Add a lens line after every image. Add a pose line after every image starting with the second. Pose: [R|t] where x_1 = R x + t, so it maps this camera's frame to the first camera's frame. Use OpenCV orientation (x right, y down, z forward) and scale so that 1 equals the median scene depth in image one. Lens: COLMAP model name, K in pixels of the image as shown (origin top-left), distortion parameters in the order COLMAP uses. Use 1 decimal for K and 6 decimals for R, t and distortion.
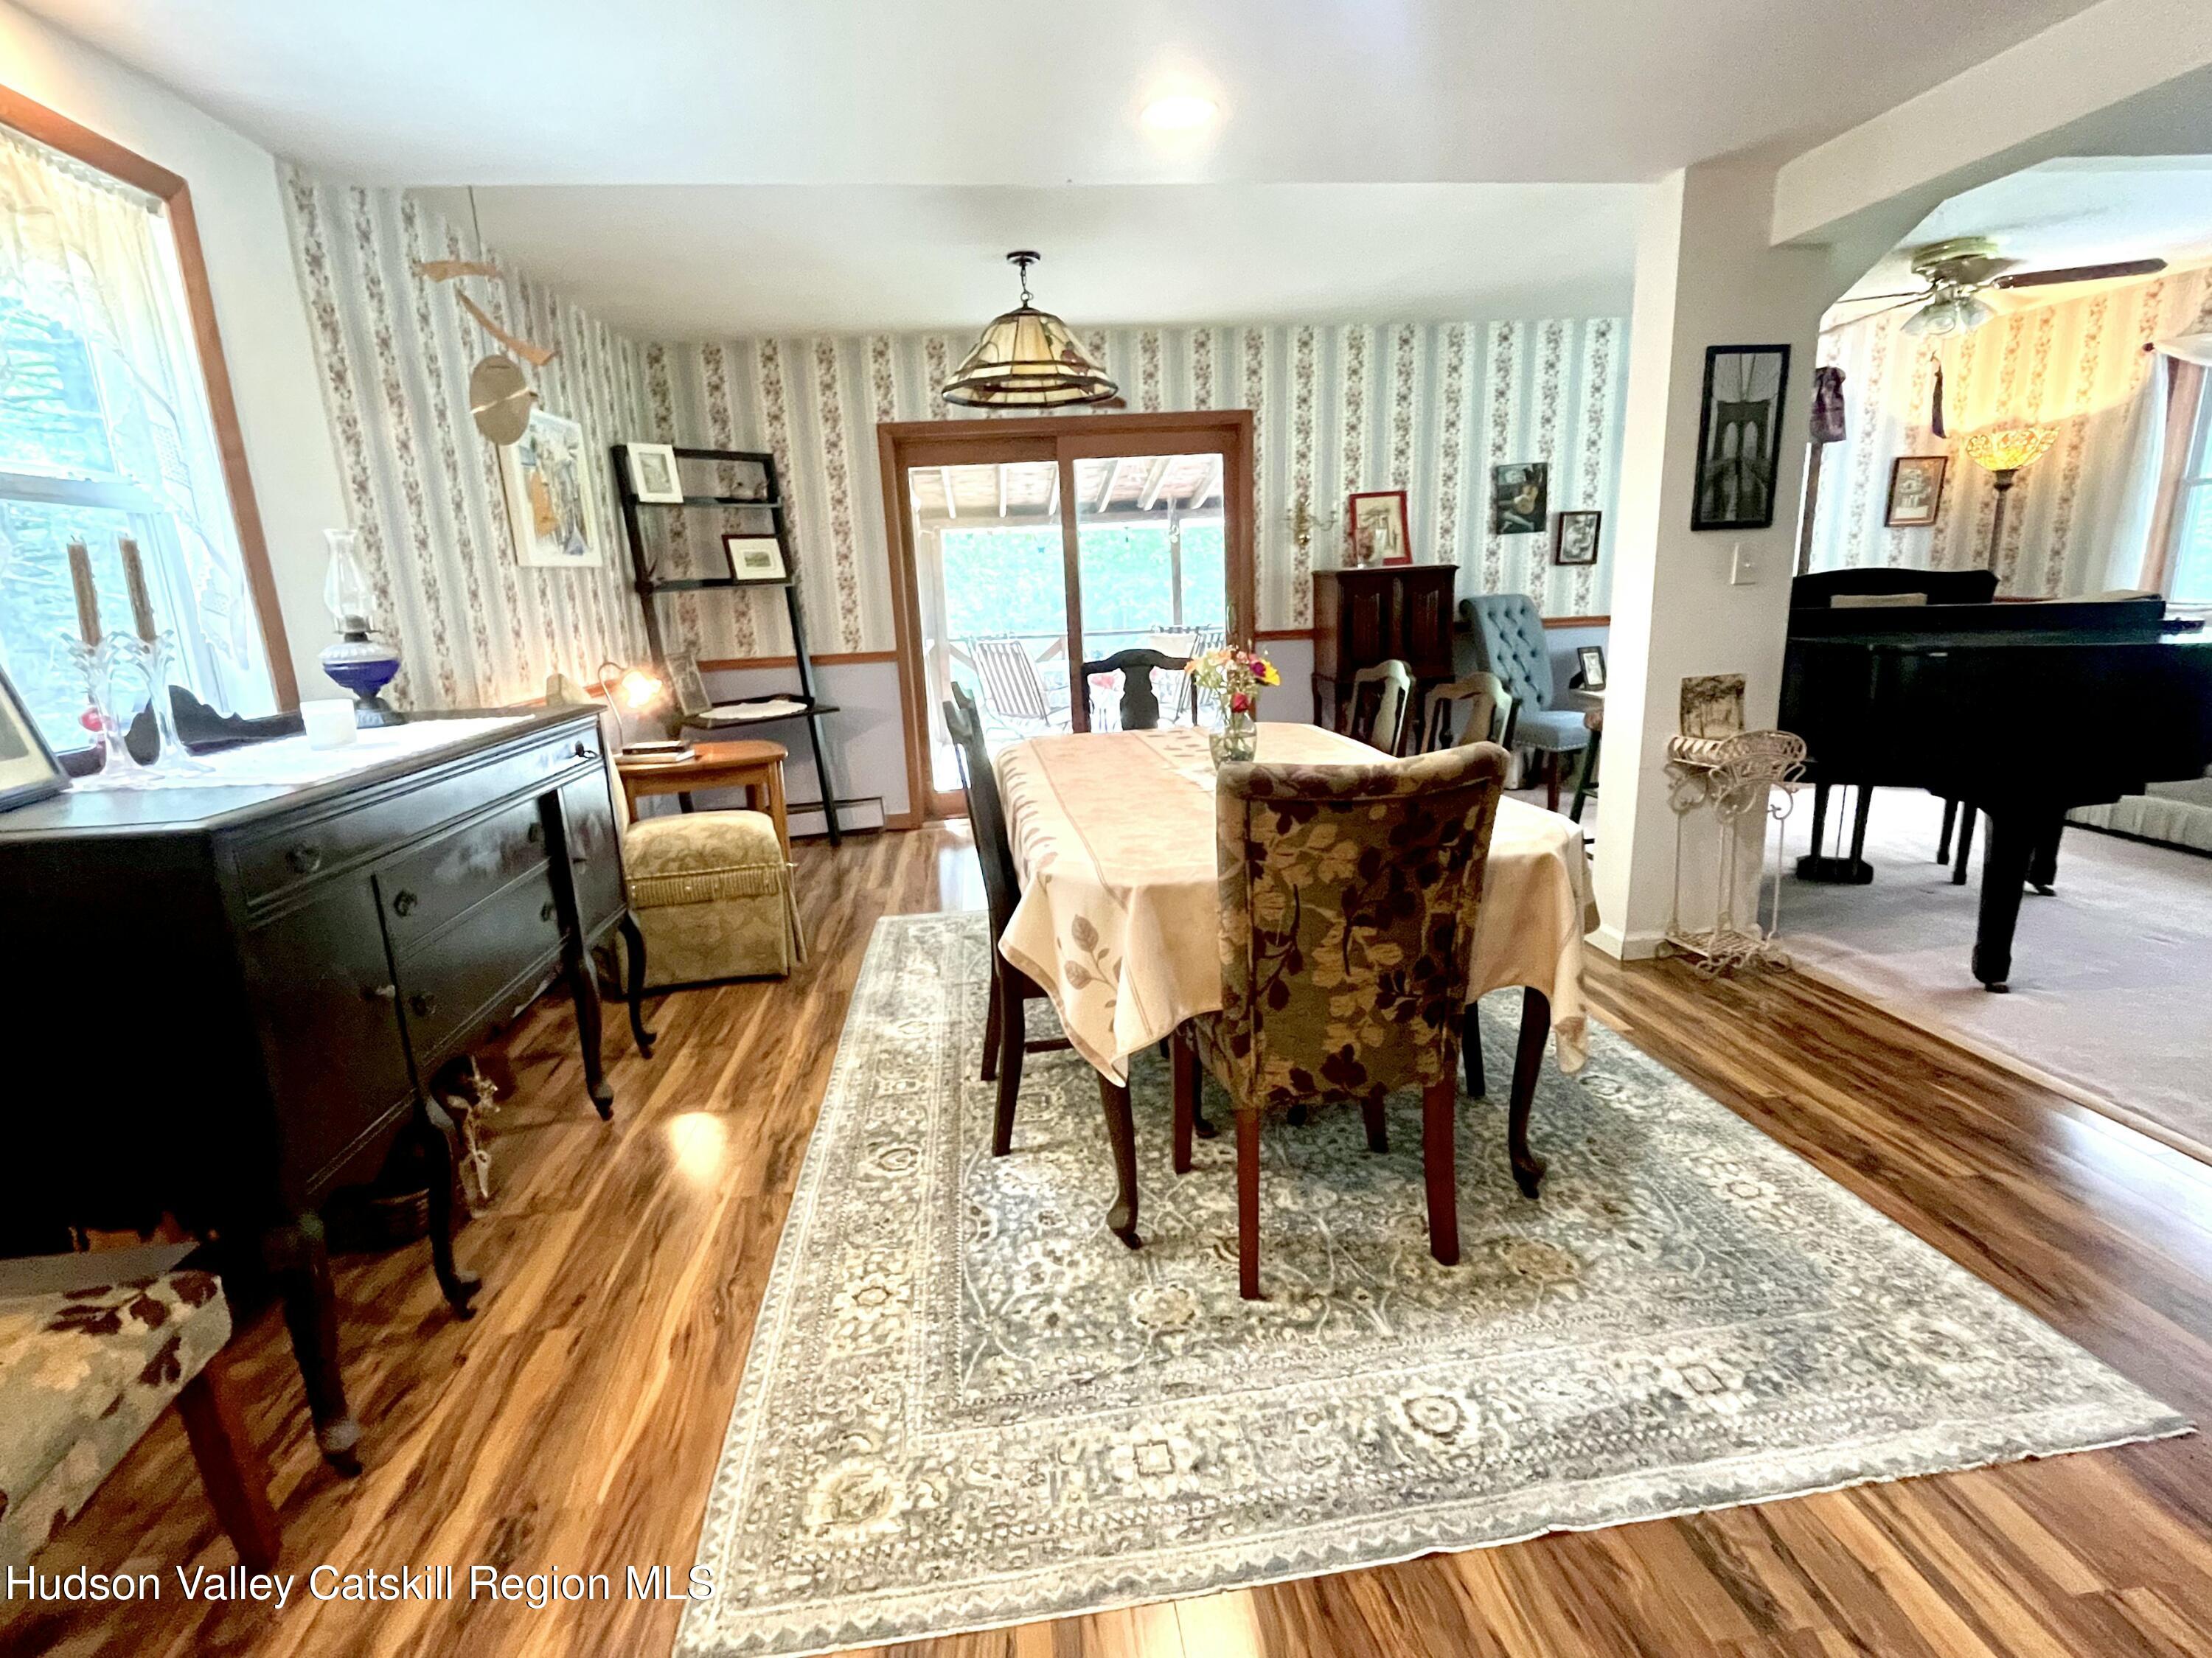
lens RADIAL K [[1048.4, 0, 1106.0], [0, 1048.4, 829.0], [0, 0, 1]] dist [0.002222, 0.000213]
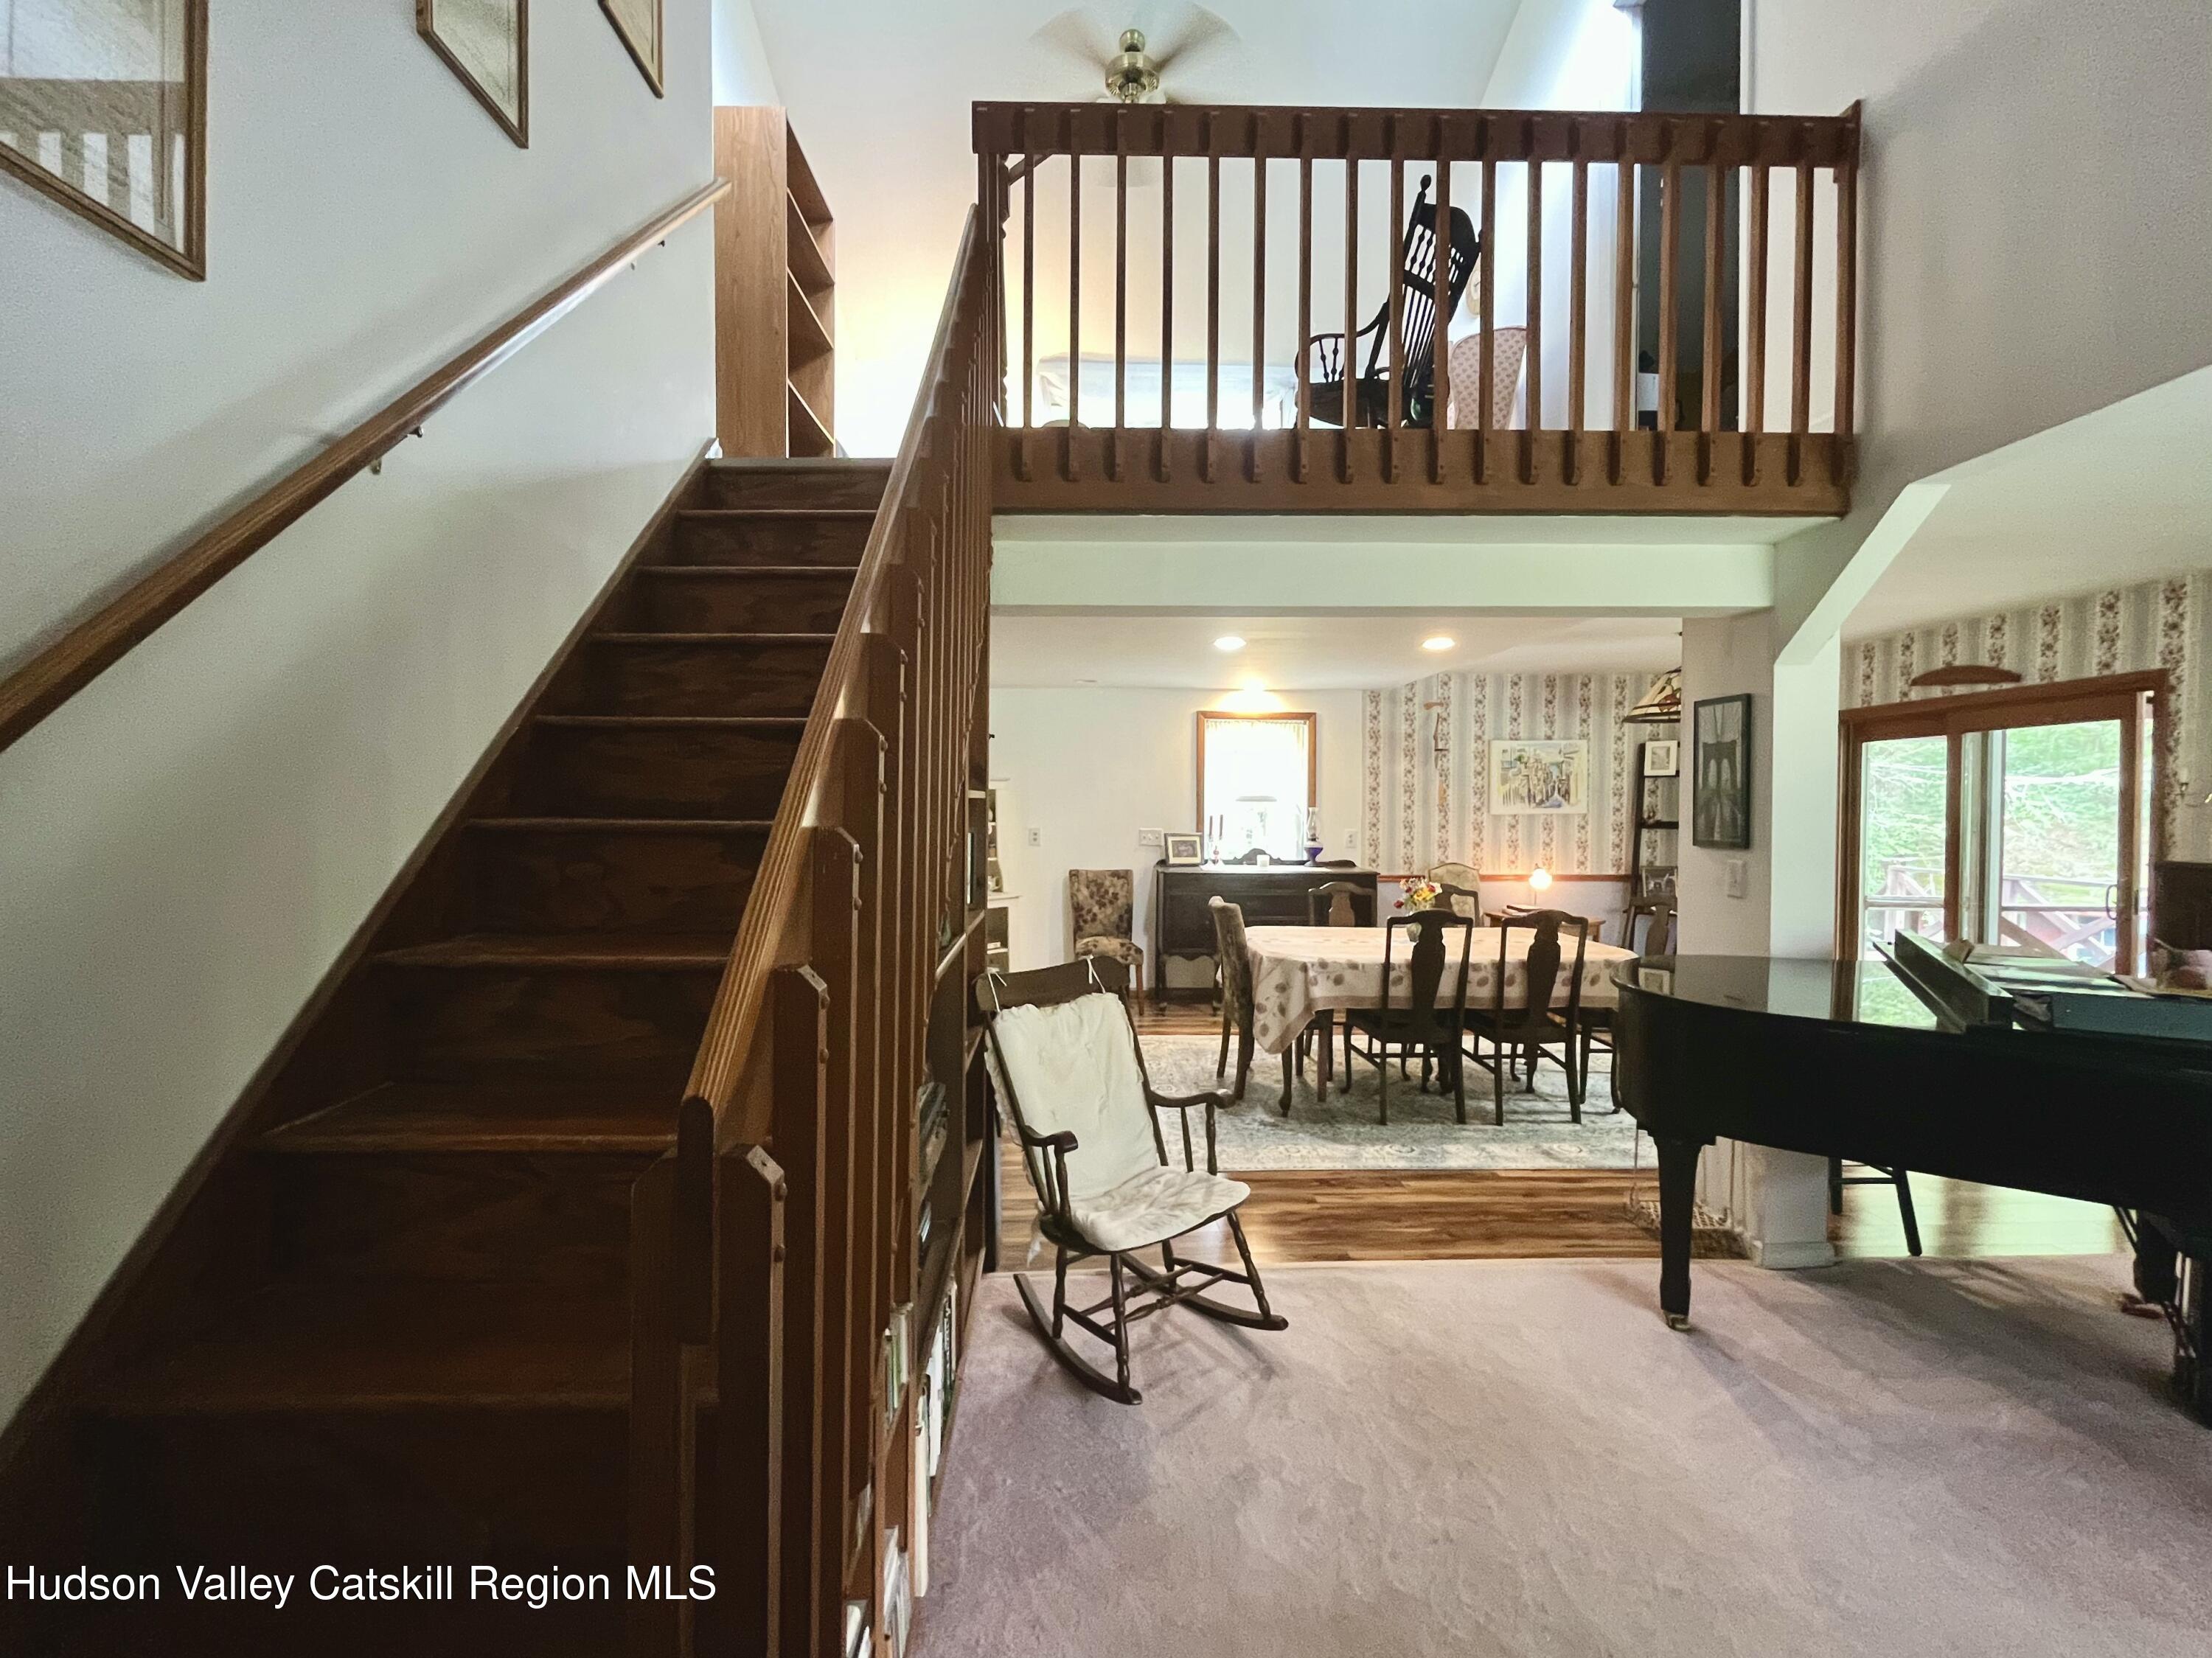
lens RADIAL K [[907.8, 0, 1100.7], [0, 907.8, 829.8], [0, 0, 1]] dist [-0.000673, -0.000105]
pose [[-0.085056, 0.072972, -0.993700, 1.663849], [-0.230767, 0.968754, 0.090893, -0.243605], [0.969284, 0.237044, -0.065559, 0.416587]]
